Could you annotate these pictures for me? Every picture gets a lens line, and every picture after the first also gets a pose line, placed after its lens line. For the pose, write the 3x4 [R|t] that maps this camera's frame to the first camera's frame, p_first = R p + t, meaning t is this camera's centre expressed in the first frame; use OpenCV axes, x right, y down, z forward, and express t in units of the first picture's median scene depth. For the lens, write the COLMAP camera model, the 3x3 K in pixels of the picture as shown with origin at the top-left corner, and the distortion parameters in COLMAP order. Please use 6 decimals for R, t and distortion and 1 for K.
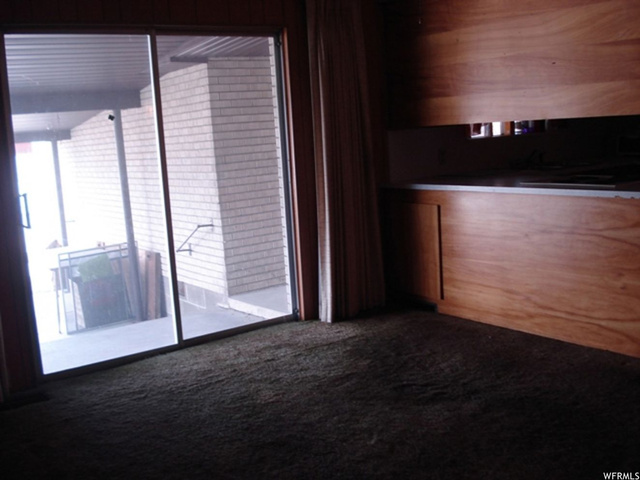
lens RADIAL K [[708.8, 0, 320.0], [0, 708.8, 240.0], [0, 0, 1]] dist [-0.128593, -0.015508]
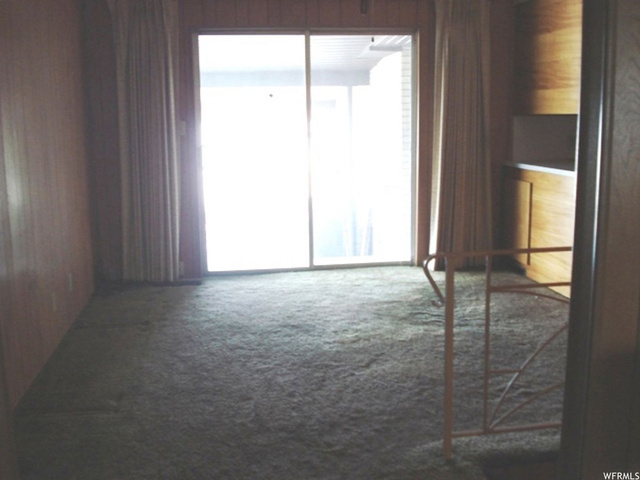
lens RADIAL K [[708.8, 0, 320.0], [0, 708.8, 240.0], [0, 0, 1]] dist [-0.128593, -0.015508]
pose [[0.886202, 0.126968, -0.445561, 0.391053], [-0.110033, 0.991878, 0.063795, 0.008481], [0.450042, -0.007509, 0.892976, -0.183237]]
